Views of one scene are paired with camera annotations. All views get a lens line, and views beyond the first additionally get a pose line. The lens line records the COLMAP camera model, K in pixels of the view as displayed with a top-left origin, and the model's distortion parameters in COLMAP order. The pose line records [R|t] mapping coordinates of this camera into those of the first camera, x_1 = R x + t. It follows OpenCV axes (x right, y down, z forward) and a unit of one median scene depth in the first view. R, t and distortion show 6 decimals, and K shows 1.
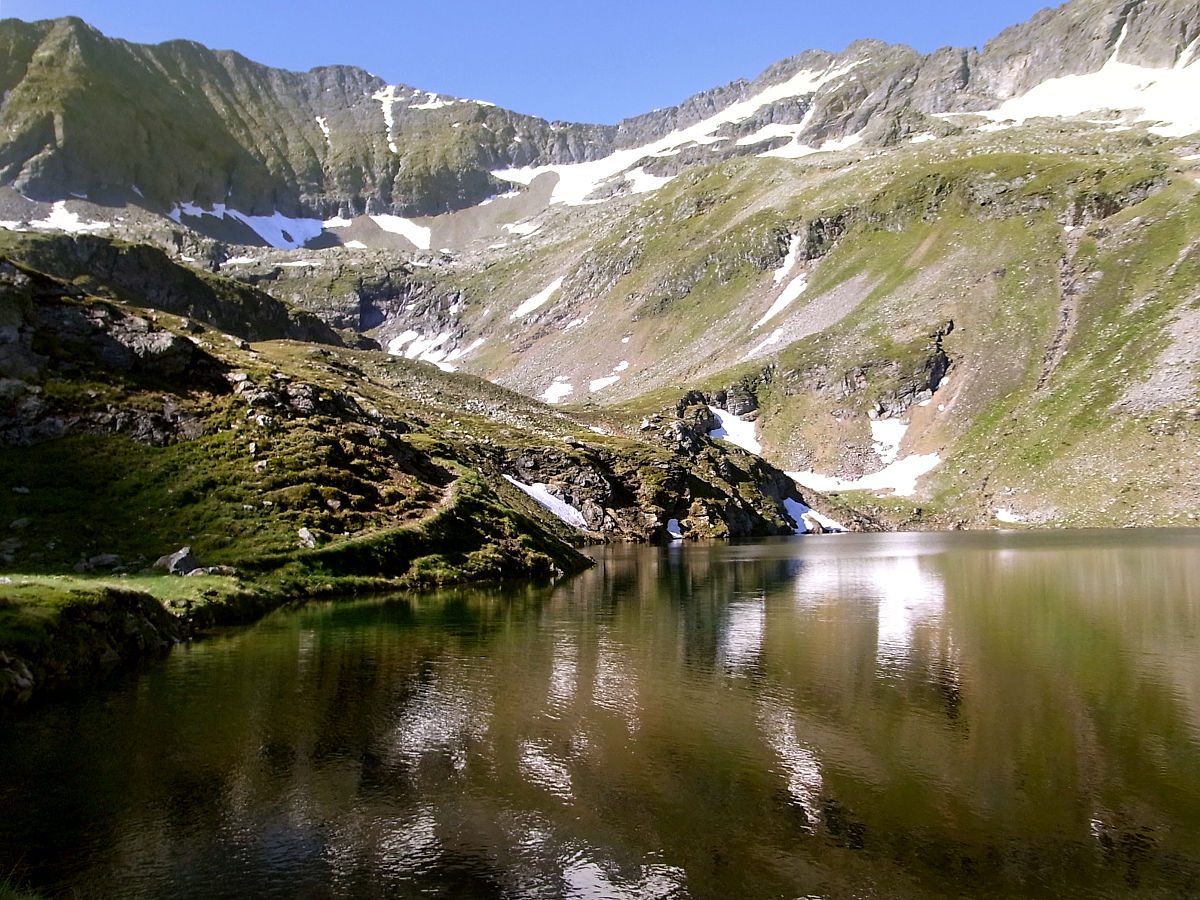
lens RADIAL K [[1050.0, 0, 592.1], [0, 1050.0, 441.7], [0, 0, 1]] dist [-0.007696, -0.029659]
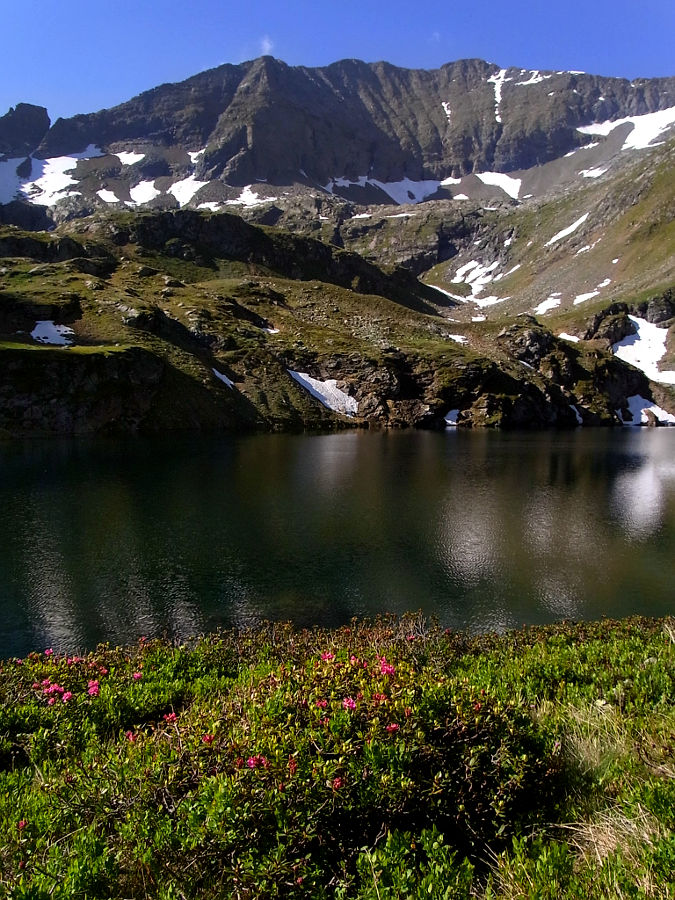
lens RADIAL K [[768.4, 0, 332.2], [0, 768.4, 432.8], [0, 0, 1]] dist [-0.058228, 0.049062]
pose [[0.898218, 0.045456, -0.437194, 0.126873], [0.005821, 0.993321, 0.115237, -0.002070], [0.439512, -0.106053, 0.891954, 0.040186]]
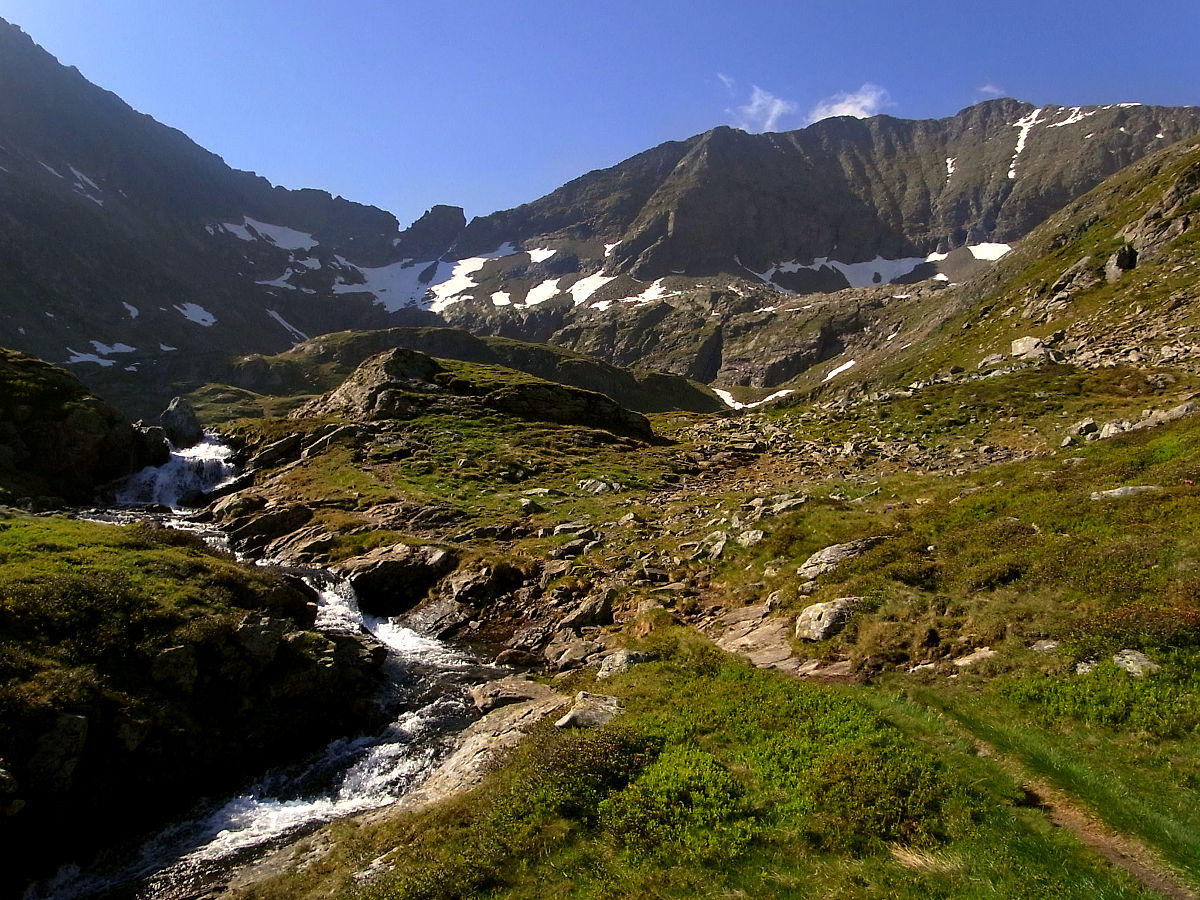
lens RADIAL K [[1024.5, 0, 612.5], [0, 1024.5, 455.7], [0, 0, 1]] dist [-0.058228, 0.049062]
pose [[0.700296, -0.003359, -0.713845, 0.538475], [-0.002739, 0.999969, -0.007392, 0.007173], [0.713847, 0.007132, 0.700265, 0.065379]]
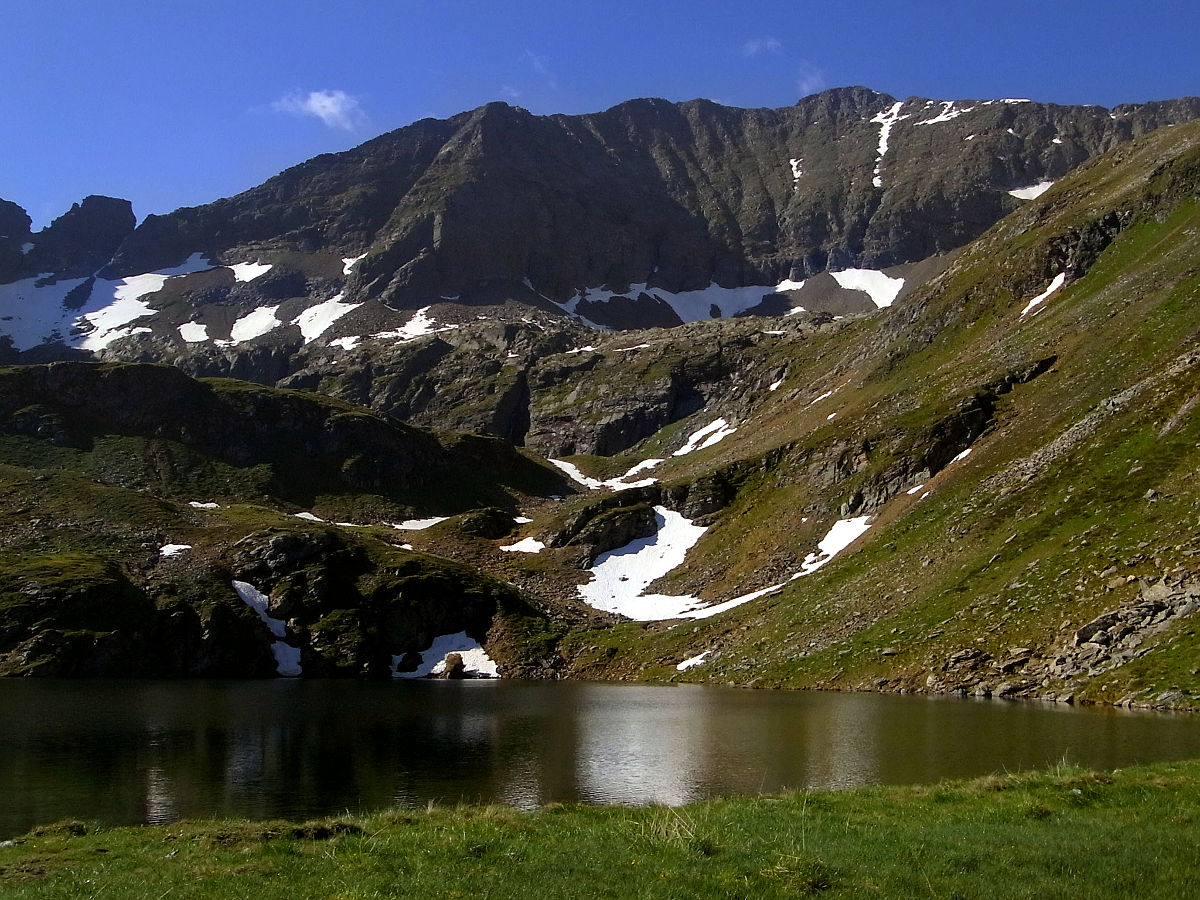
lens RADIAL K [[1331.3, 0, 621.2], [0, 1331.3, 550.5], [0, 0, 1]] dist [-0.058409, 0.000000]
pose [[0.842962, -0.020739, -0.537573, 0.393307], [0.020066, 0.999773, -0.007104, 0.002256], [0.537599, -0.004799, 0.843187, 0.120662]]
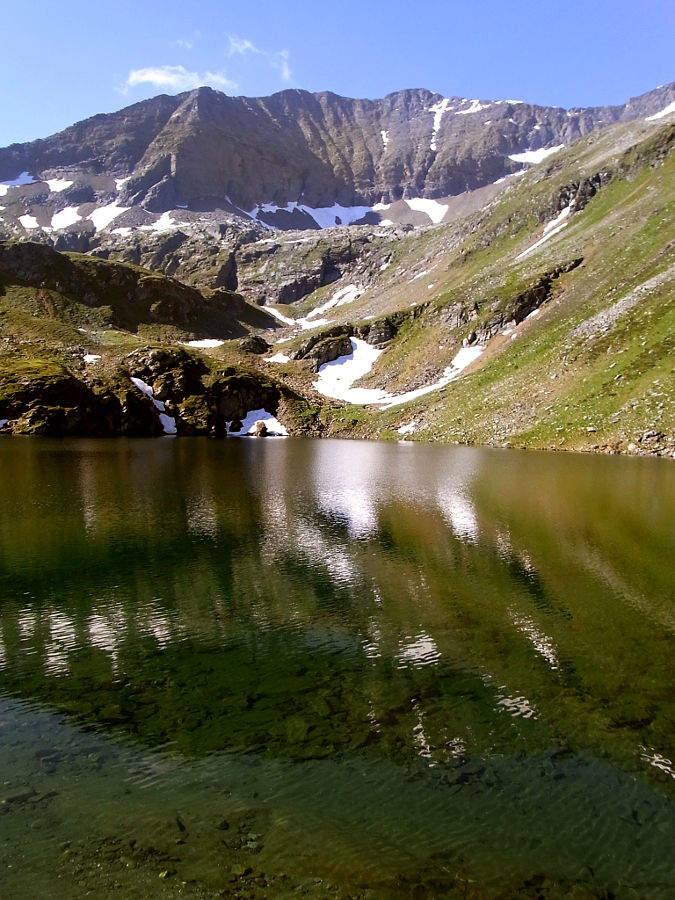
lens RADIAL K [[768.4, 0, 329.6], [0, 768.4, 433.5], [0, 0, 1]] dist [-0.058228, 0.049062]
pose [[0.889172, 0.043096, -0.455539, 0.343098], [-0.002391, 0.995979, 0.089558, -0.000613], [0.457567, -0.078544, 0.885699, 0.092526]]
